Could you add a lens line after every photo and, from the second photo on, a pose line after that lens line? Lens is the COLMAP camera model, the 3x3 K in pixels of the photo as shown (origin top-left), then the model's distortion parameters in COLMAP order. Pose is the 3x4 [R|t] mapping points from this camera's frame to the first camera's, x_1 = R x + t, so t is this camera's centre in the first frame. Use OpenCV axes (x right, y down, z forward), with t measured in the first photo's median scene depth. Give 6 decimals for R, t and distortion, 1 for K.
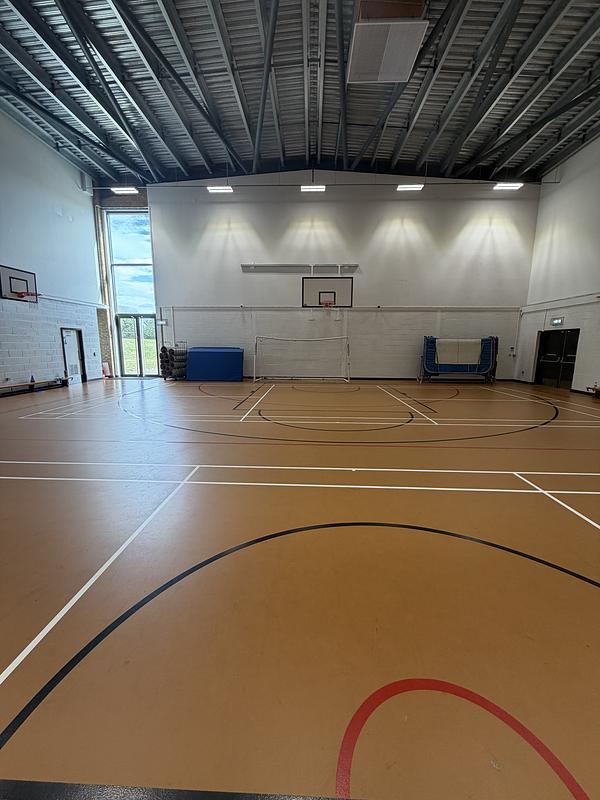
lens RADIAL K [[318.8, 0, 298.2], [0, 318.8, 399.4], [0, 0, 1]] dist [0.000377, -0.000650]
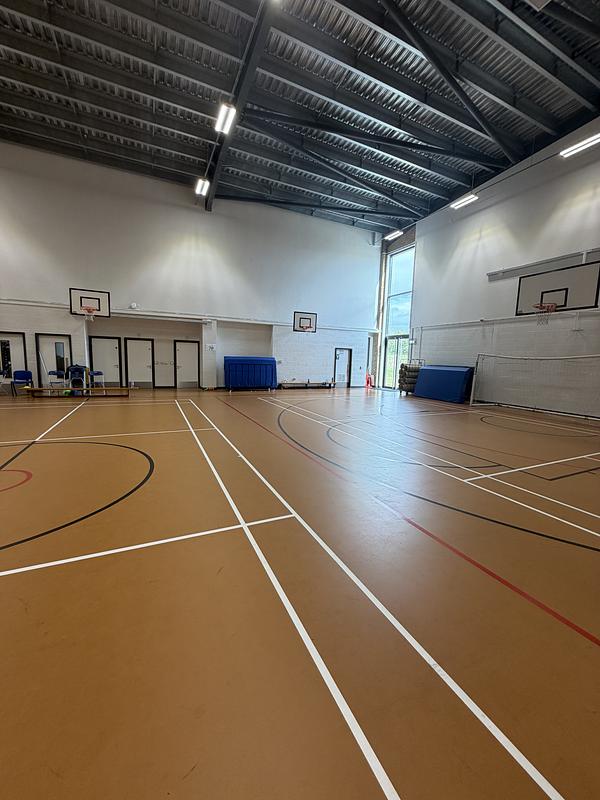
lens RADIAL K [[318.8, 0, 298.2], [0, 318.8, 399.4], [0, 0, 1]] dist [0.000377, -0.000650]
pose [[0.454885, 0.123931, -0.881885, 0.413273], [-0.180987, 0.982469, 0.044711, -0.026588], [0.871965, 0.139272, 0.469341, 0.183664]]
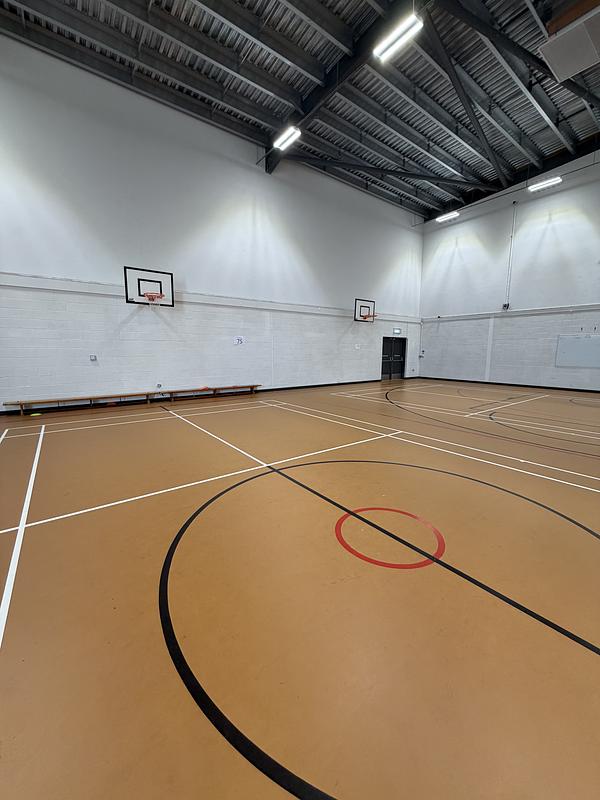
lens RADIAL K [[318.8, 0, 298.2], [0, 318.8, 399.4], [0, 0, 1]] dist [0.000377, -0.000650]
pose [[-0.625303, -0.131145, 0.769284, -0.010804], [0.122419, 0.957089, 0.262668, -0.333048], [-0.770720, 0.258422, -0.582416, 1.949138]]
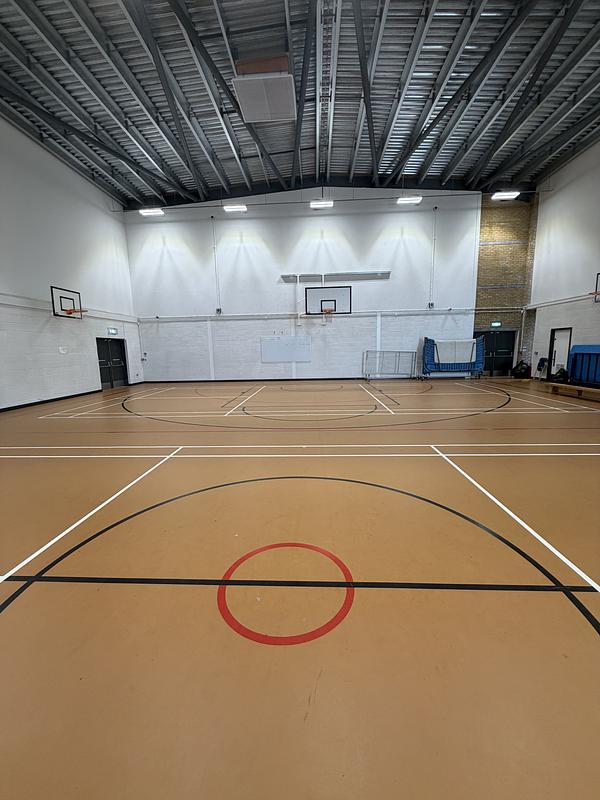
lens RADIAL K [[318.8, 0, 298.2], [0, 318.8, 399.4], [0, 0, 1]] dist [0.000377, -0.000650]
pose [[-0.999767, 0.011519, 0.018258, 0.100433], [0.016786, 0.946603, 0.321964, -0.330633], [-0.013574, 0.322195, -0.946576, 1.931121]]
